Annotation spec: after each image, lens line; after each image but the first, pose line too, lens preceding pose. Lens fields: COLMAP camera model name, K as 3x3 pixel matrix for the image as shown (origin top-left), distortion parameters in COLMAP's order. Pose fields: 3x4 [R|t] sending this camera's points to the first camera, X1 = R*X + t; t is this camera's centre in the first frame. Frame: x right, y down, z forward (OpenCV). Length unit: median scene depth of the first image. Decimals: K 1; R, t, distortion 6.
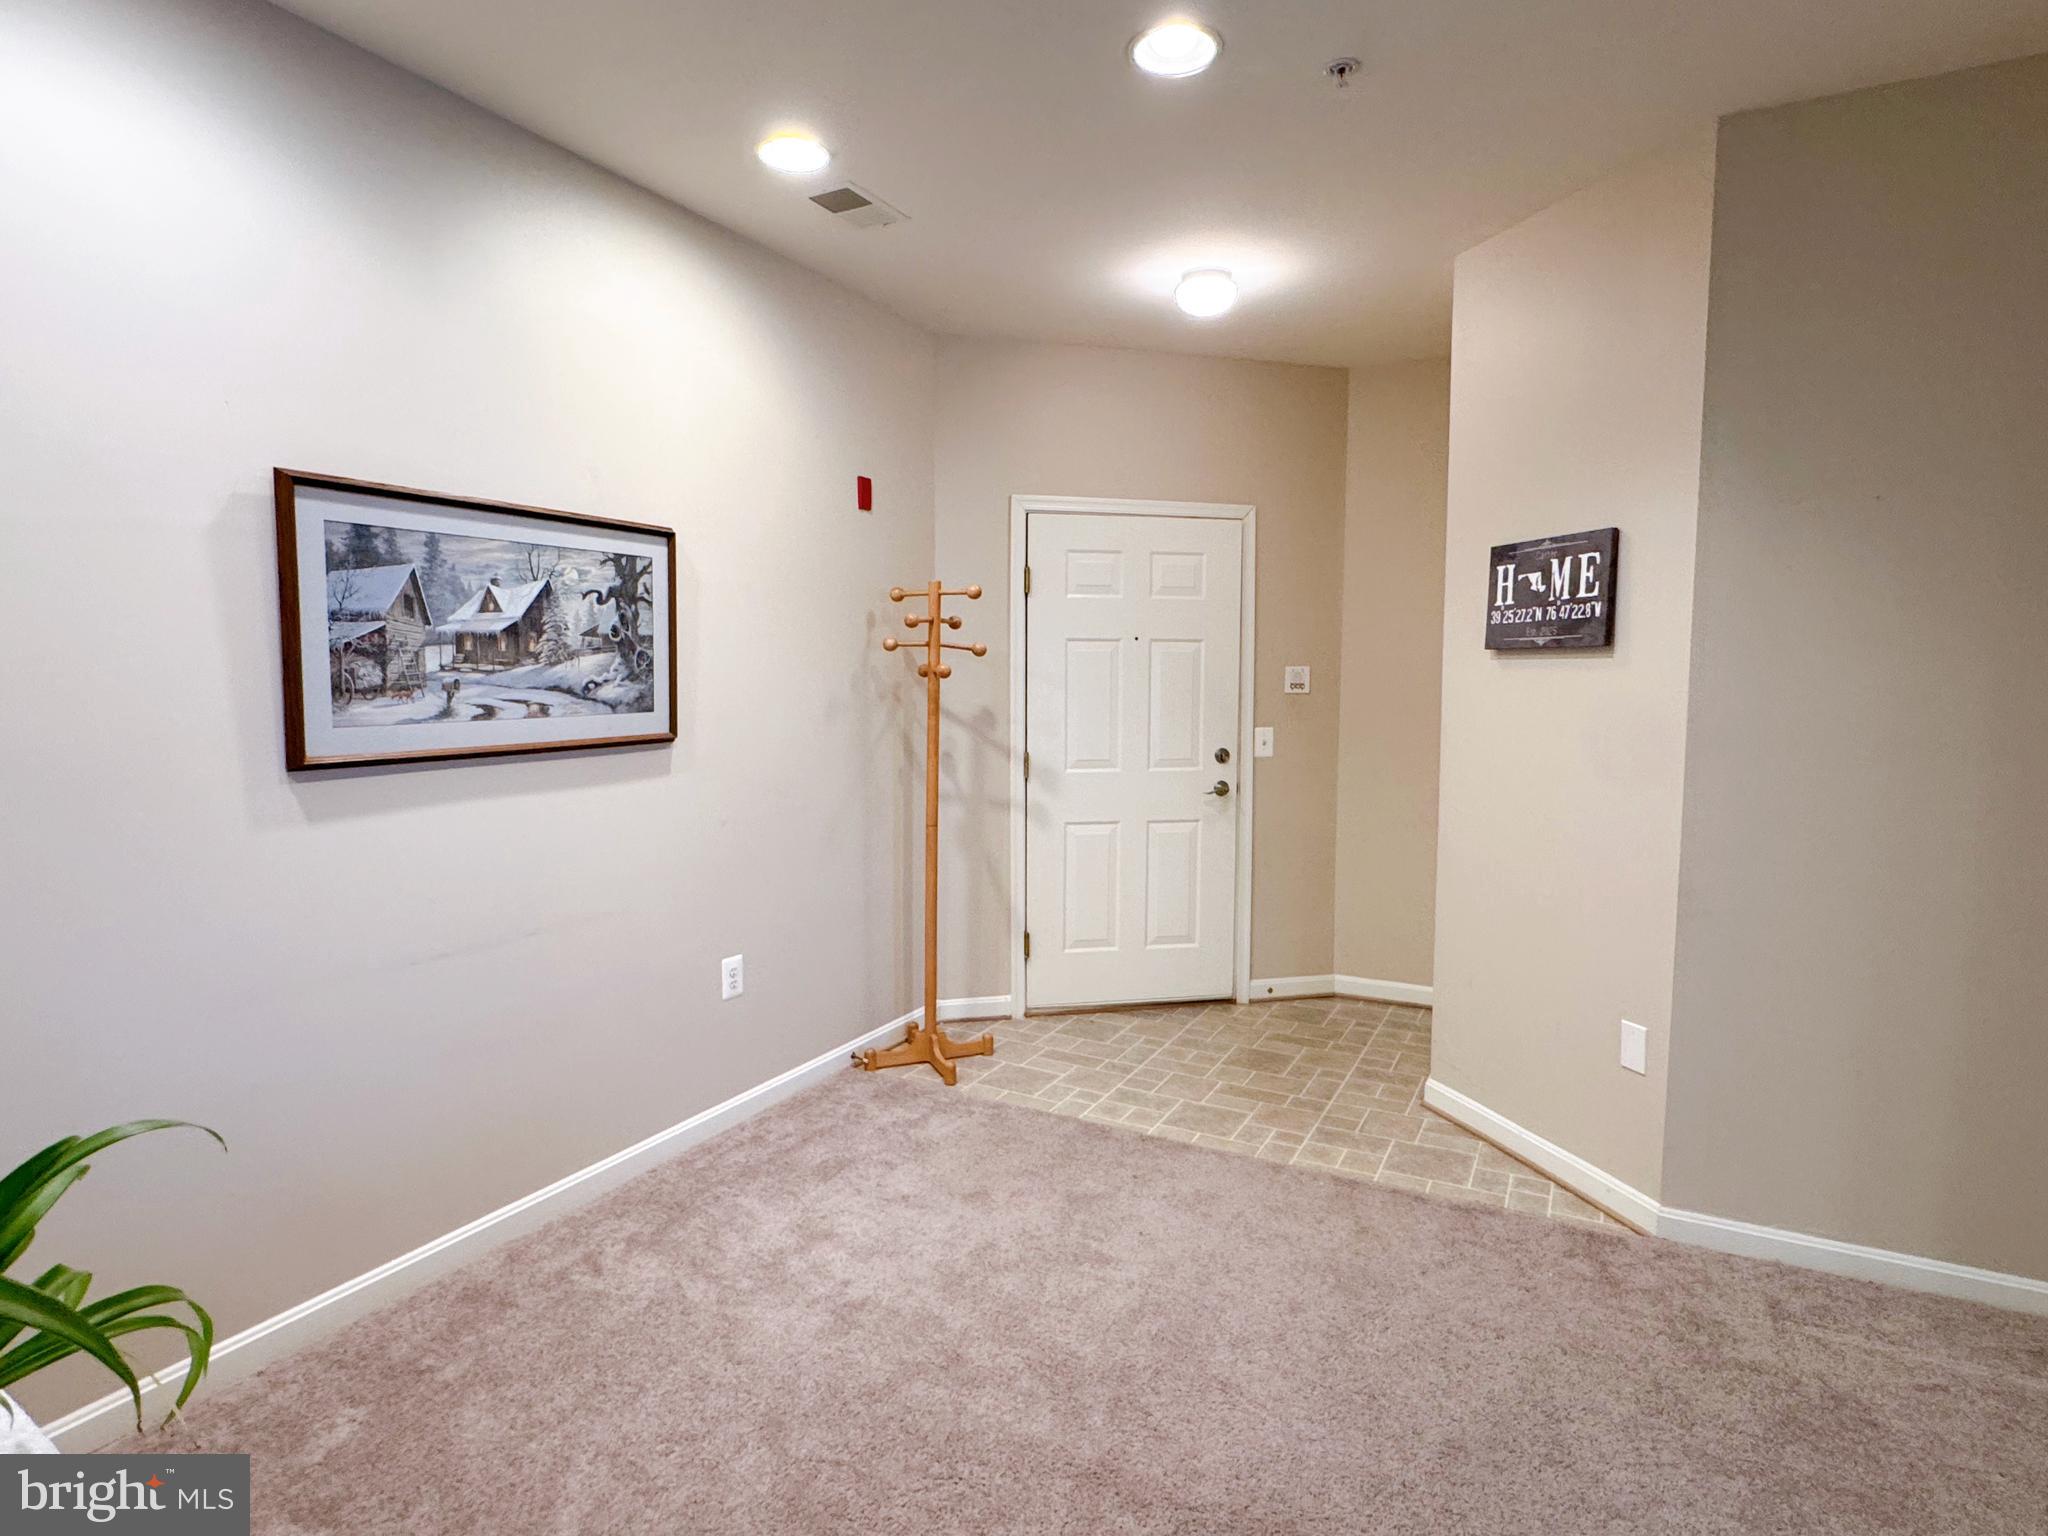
lens RADIAL K [[1103.6, 0, 1022.1], [0, 1103.6, 766.2], [0, 0, 1]] dist [-0.059204, -0.000058]
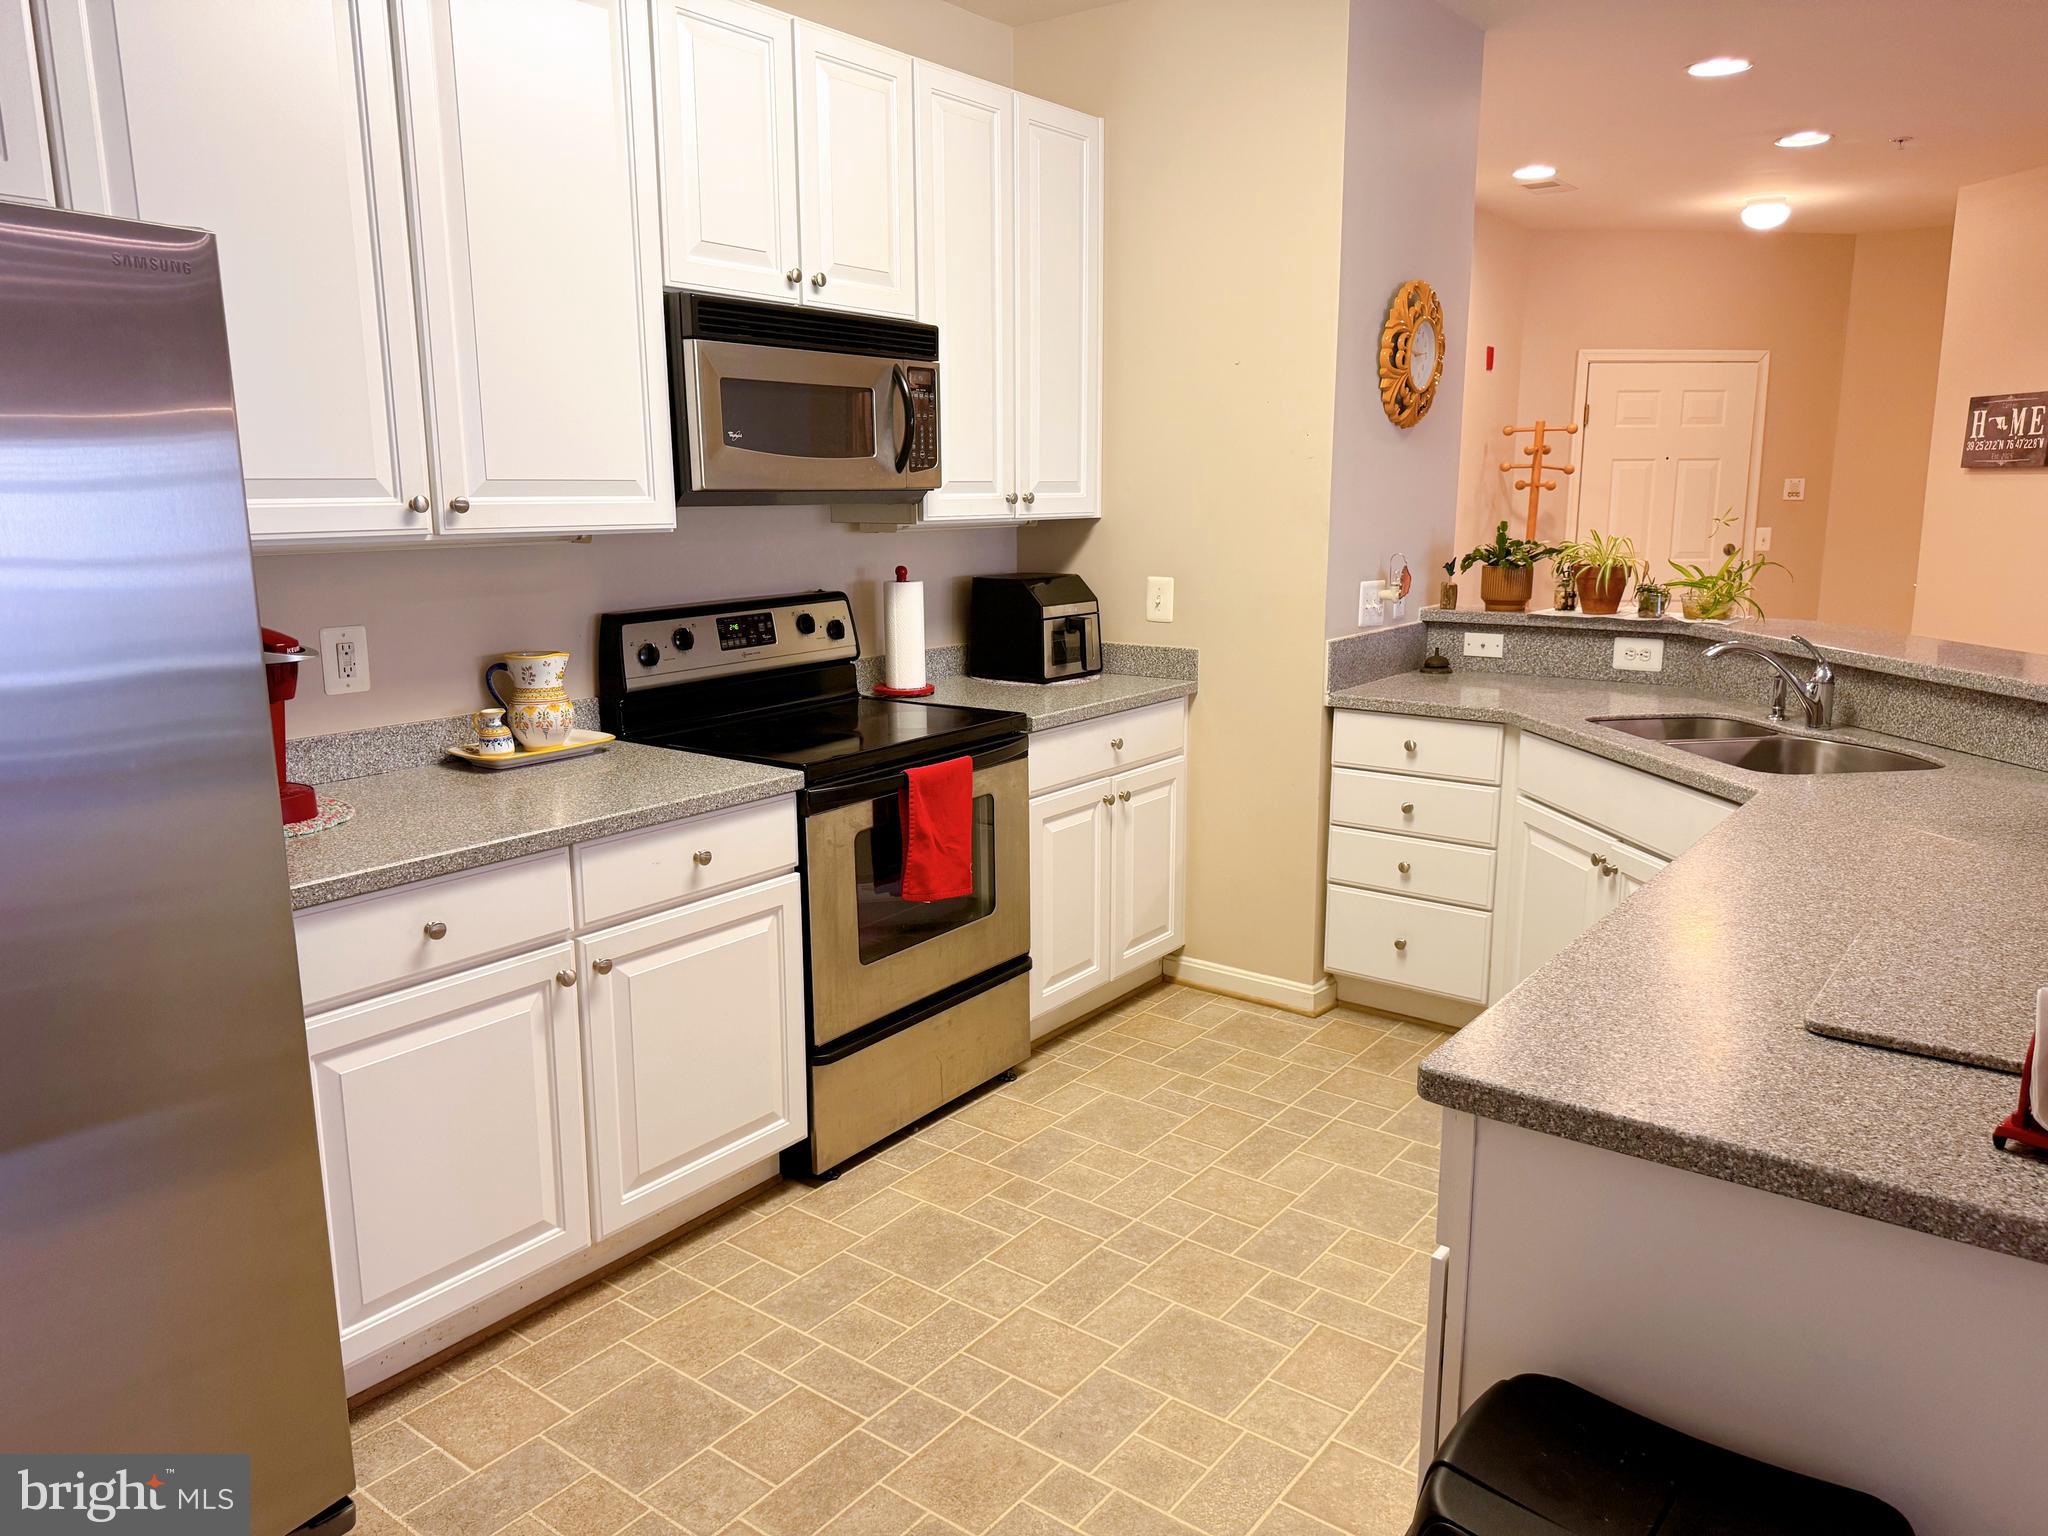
lens RADIAL K [[1422.5, 0, 1024.3], [0, 1422.5, 776.8], [0, 0, 1]] dist [0.103188, -0.127026]
pose [[0.987140, 0.023785, -0.158077, -0.527807], [-0.005161, 0.993096, 0.117194, 0.088327], [0.159773, -0.114871, 0.980447, -1.227438]]
